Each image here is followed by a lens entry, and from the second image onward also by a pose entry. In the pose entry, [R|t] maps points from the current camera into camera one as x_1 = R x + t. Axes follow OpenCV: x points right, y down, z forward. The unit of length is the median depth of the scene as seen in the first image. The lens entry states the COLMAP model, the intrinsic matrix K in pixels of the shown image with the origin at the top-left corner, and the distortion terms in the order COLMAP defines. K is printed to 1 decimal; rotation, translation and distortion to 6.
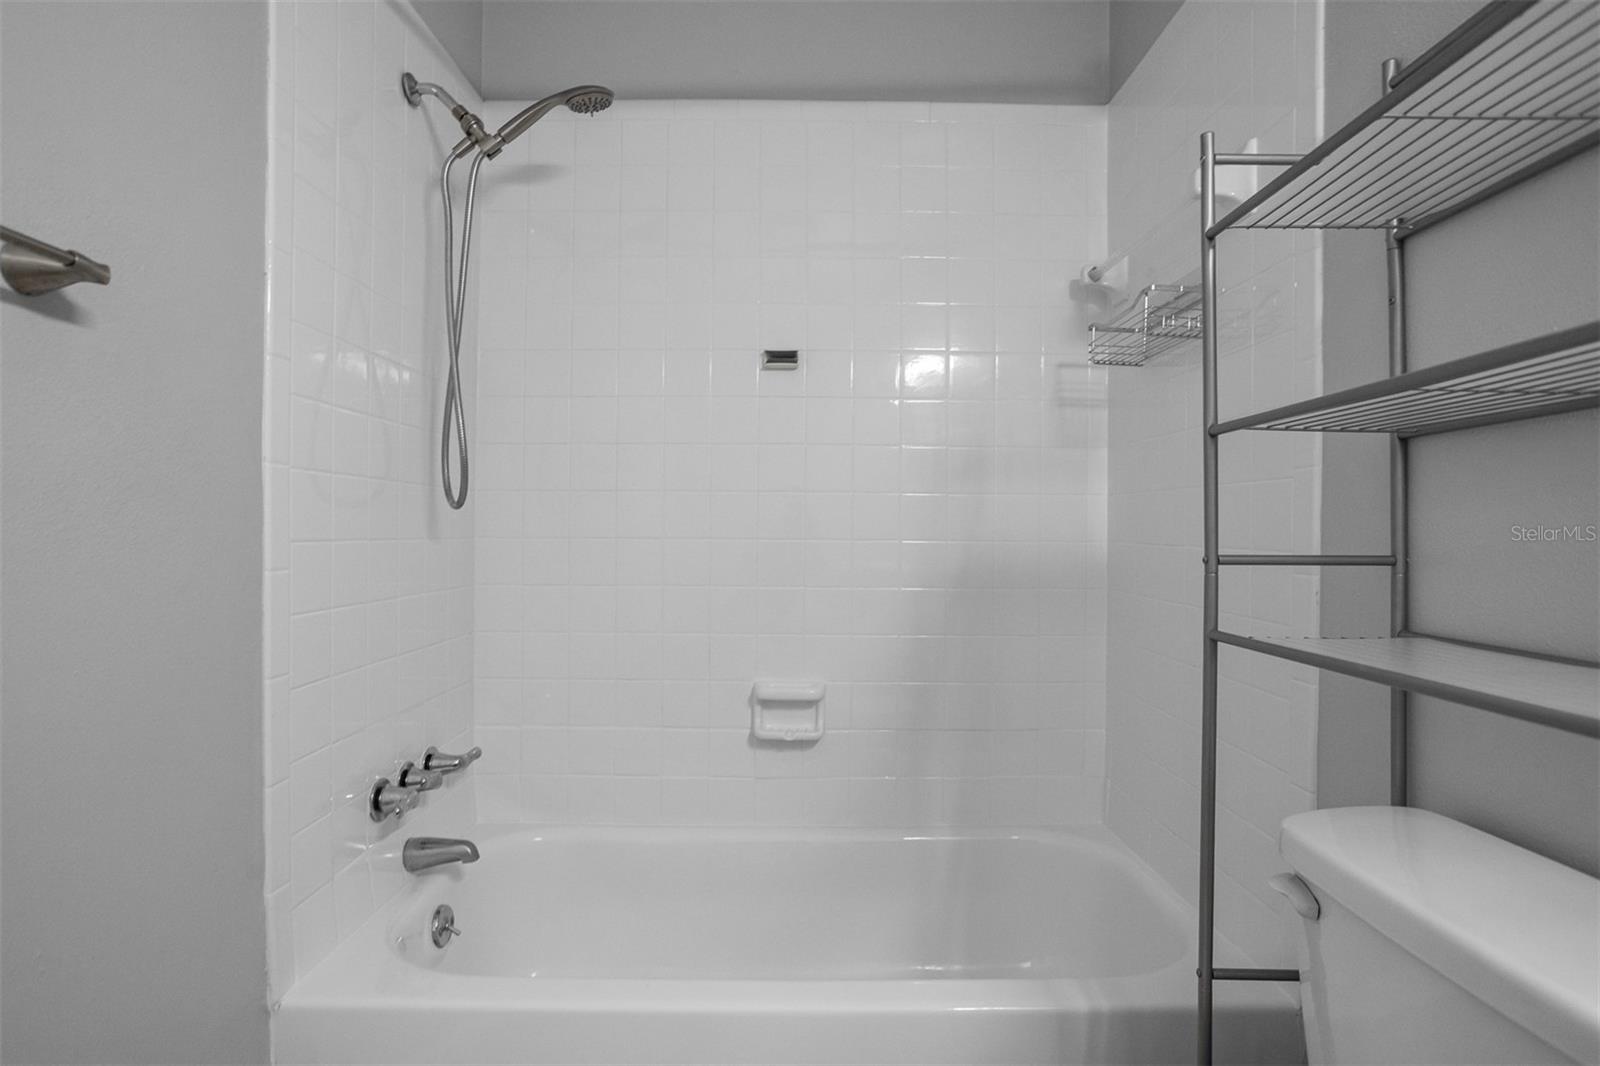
lens RADIAL K [[815.1, 0, 800.0], [0, 815.1, 533.0], [0, 0, 1]] dist [-0.069045, 0.041637]
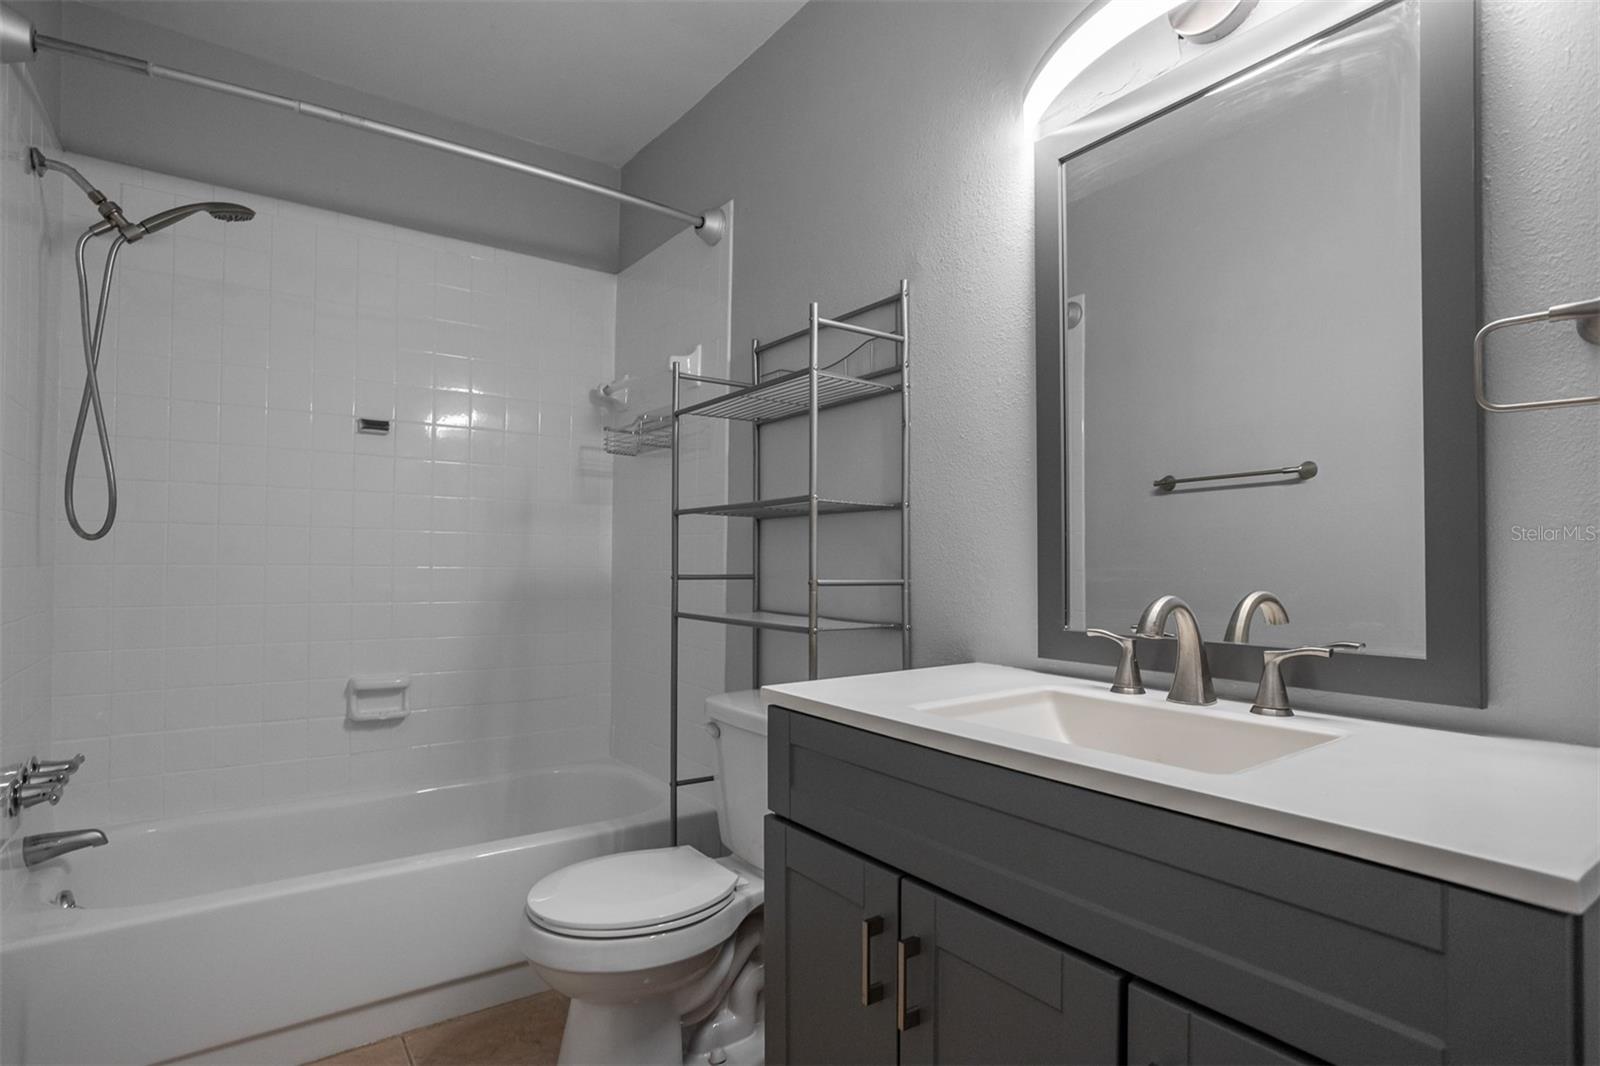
lens RADIAL K [[826.3, 0, 794.2], [0, 826.3, 544.0], [0, 0, 1]] dist [-0.047155, 0.030117]
pose [[0.815775, 0.013940, 0.578202, -0.275733], [-0.004647, 0.999835, -0.017549, -0.008989], [-0.578351, 0.011629, 0.815705, -0.537708]]
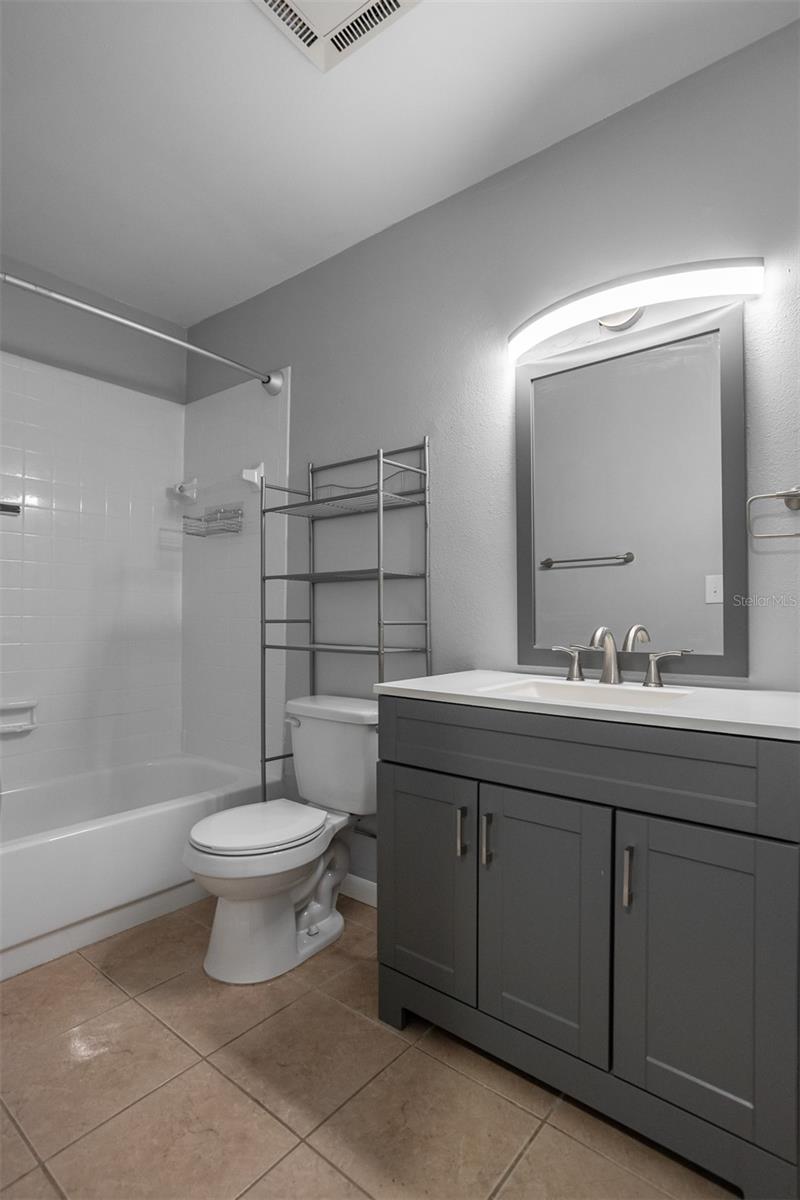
lens RADIAL K [[615.6, 0, 400.0], [0, 615.6, 600.0], [0, 0, 1]] dist [-0.045769, 0.025683]
pose [[0.636874, 0.017686, 0.770765, -0.575849], [-0.002586, 0.999780, -0.020804, 0.000008], [-0.770963, 0.011256, 0.636780, -0.528900]]
